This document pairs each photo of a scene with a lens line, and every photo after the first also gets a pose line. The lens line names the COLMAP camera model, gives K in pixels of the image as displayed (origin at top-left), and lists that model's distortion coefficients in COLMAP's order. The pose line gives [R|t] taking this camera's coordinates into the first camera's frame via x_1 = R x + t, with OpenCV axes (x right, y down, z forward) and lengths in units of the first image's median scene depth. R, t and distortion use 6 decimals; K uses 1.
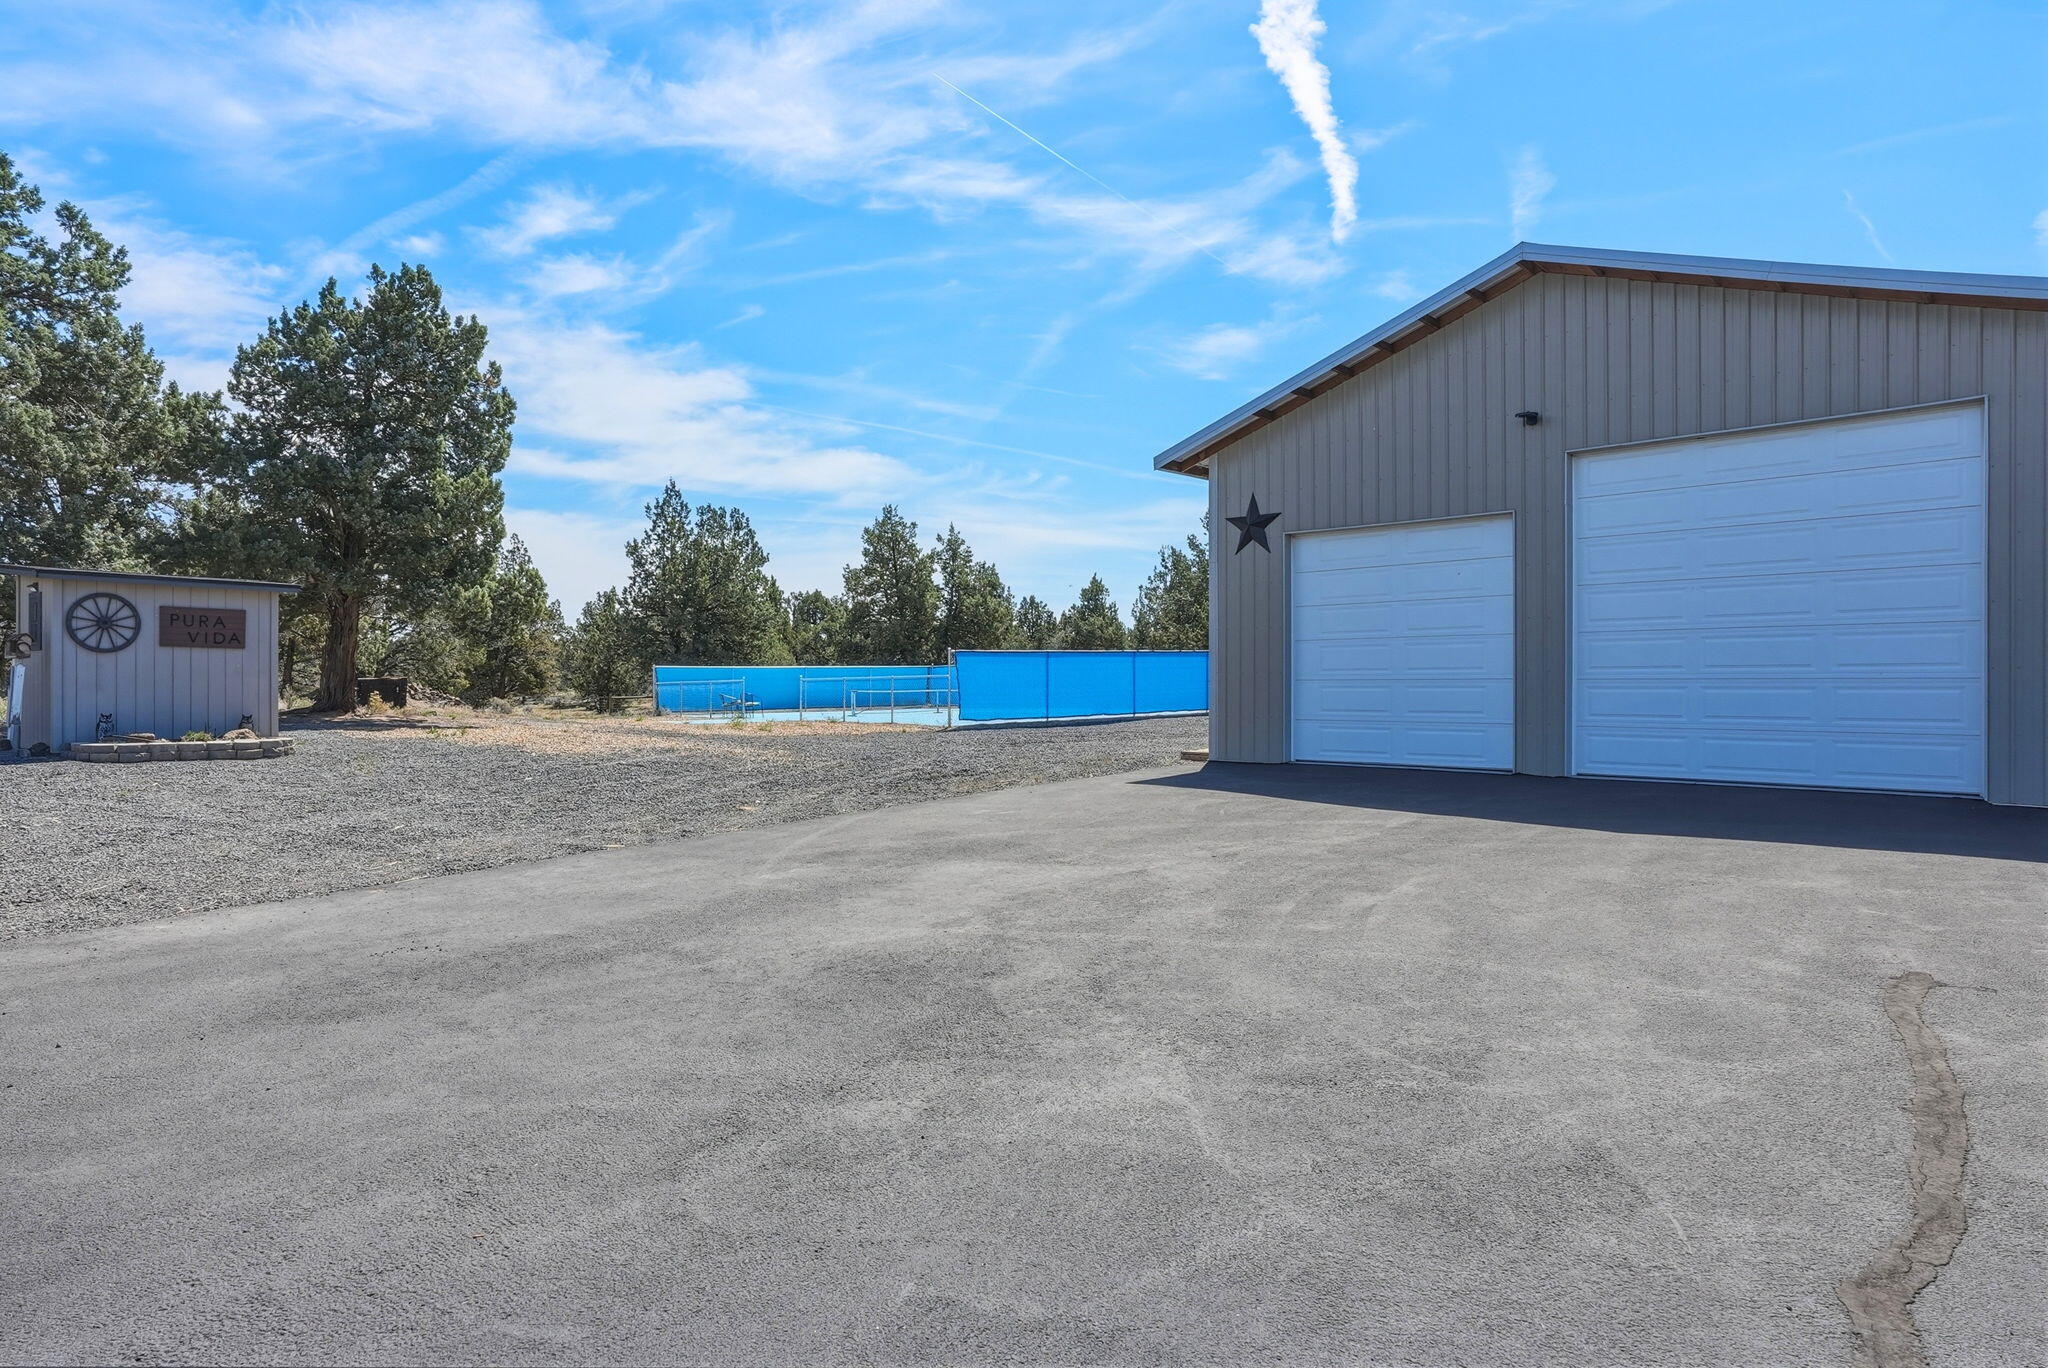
lens RADIAL K [[1337.5, 0, 1074.9], [0, 1337.5, 682.0], [0, 0, 1]] dist [-0.033353, 0.060896]
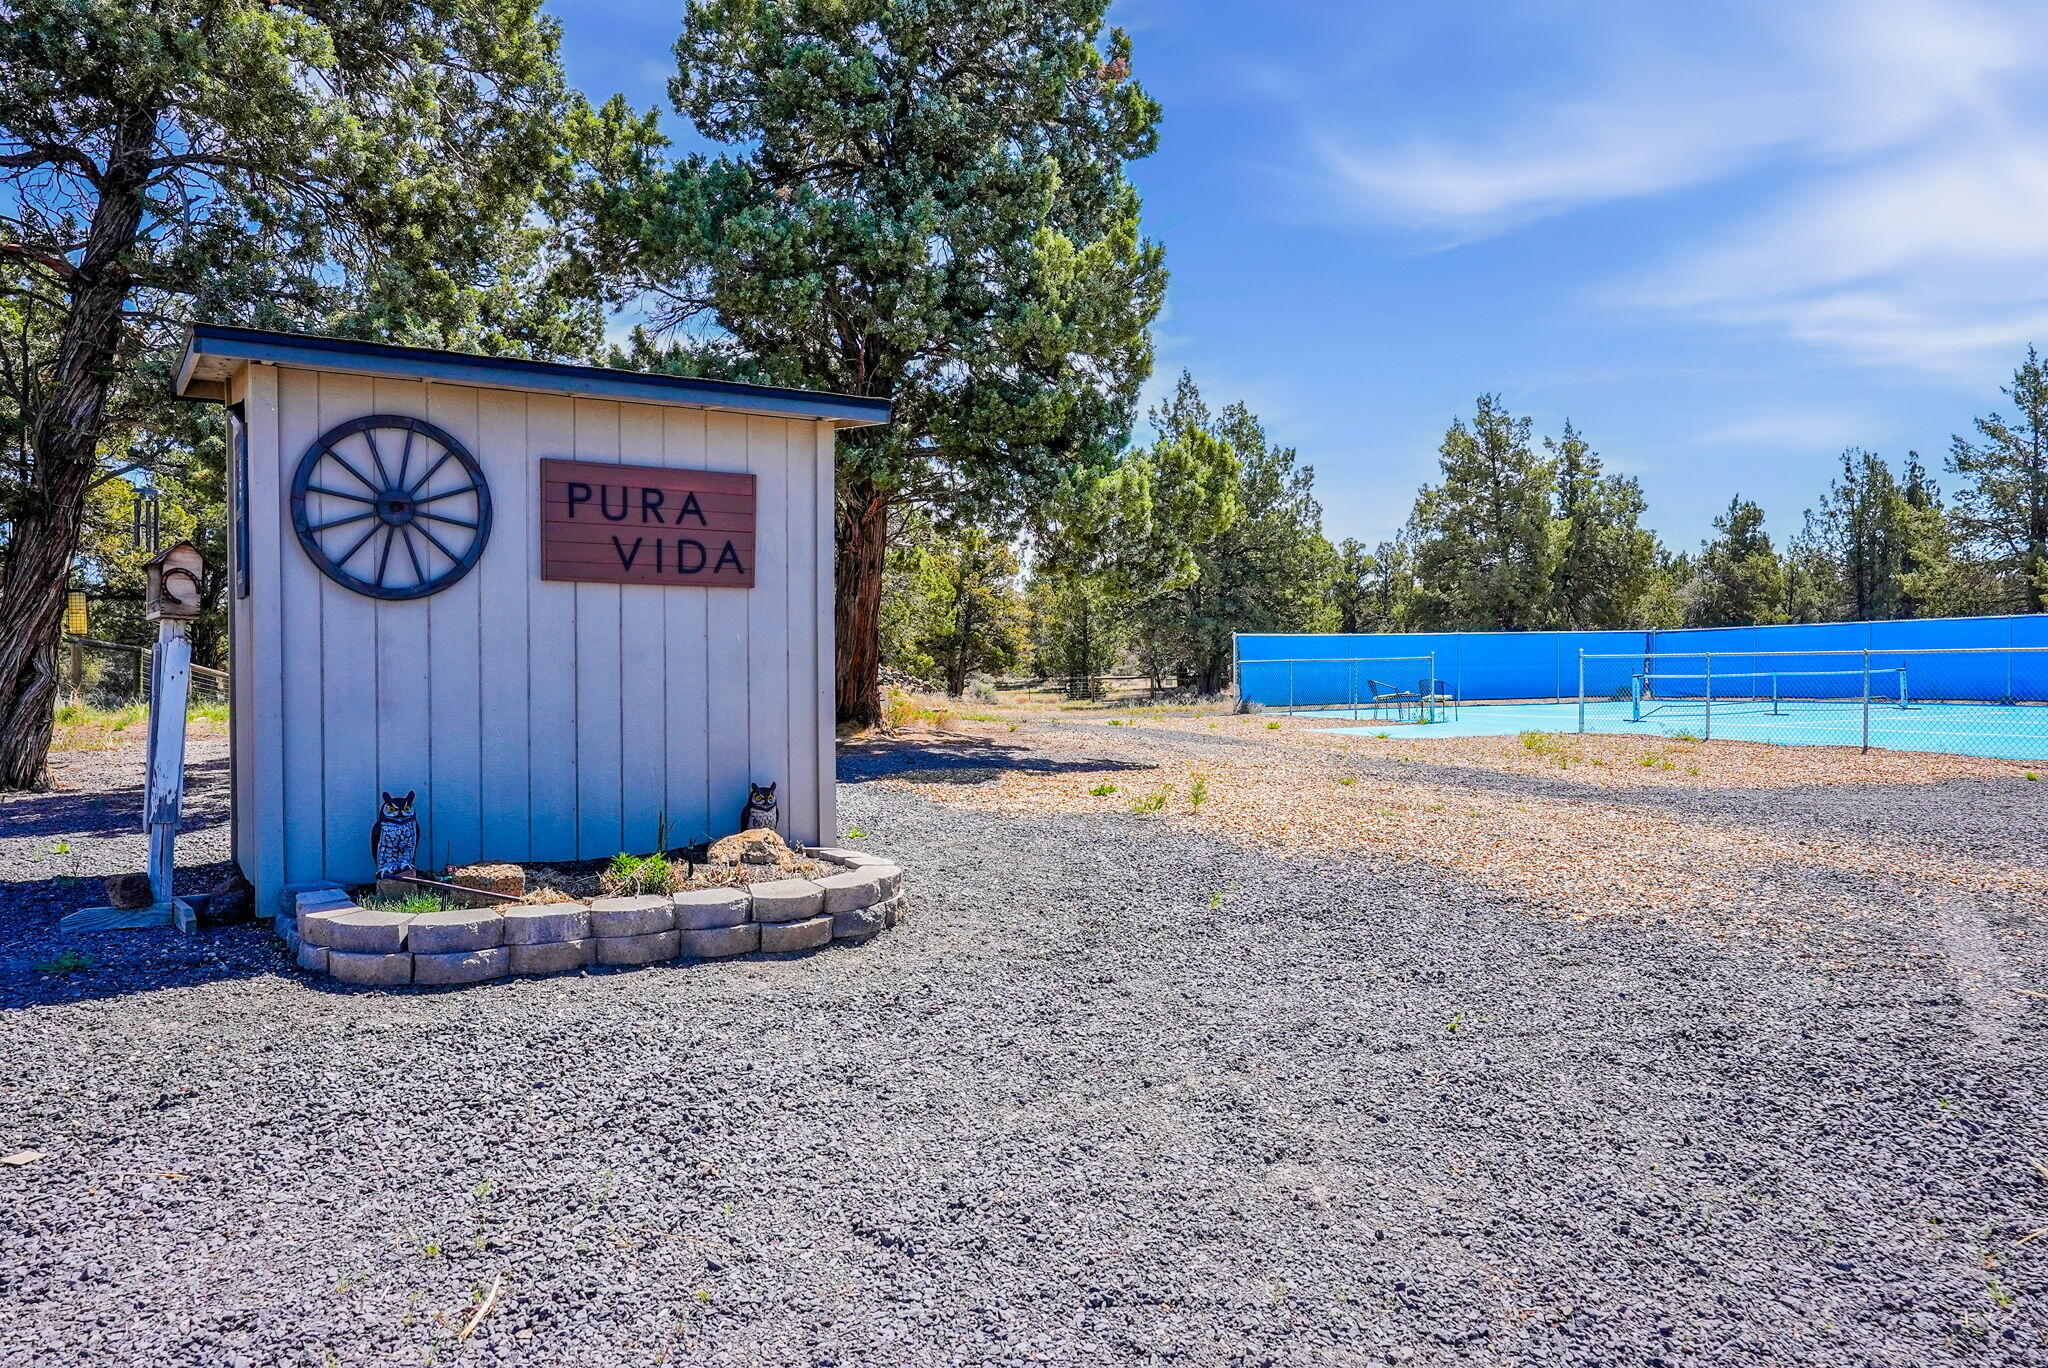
lens RADIAL K [[1718.6, 0, 1024.0], [0, 1718.6, 684.0], [0, 0, 1]] dist [0.027841, -0.002345]
pose [[0.940712, 0.001107, -0.339205, -0.409801], [0.004901, 0.999846, 0.016854, -0.007419], [0.339171, -0.017517, 0.940562, 0.610792]]
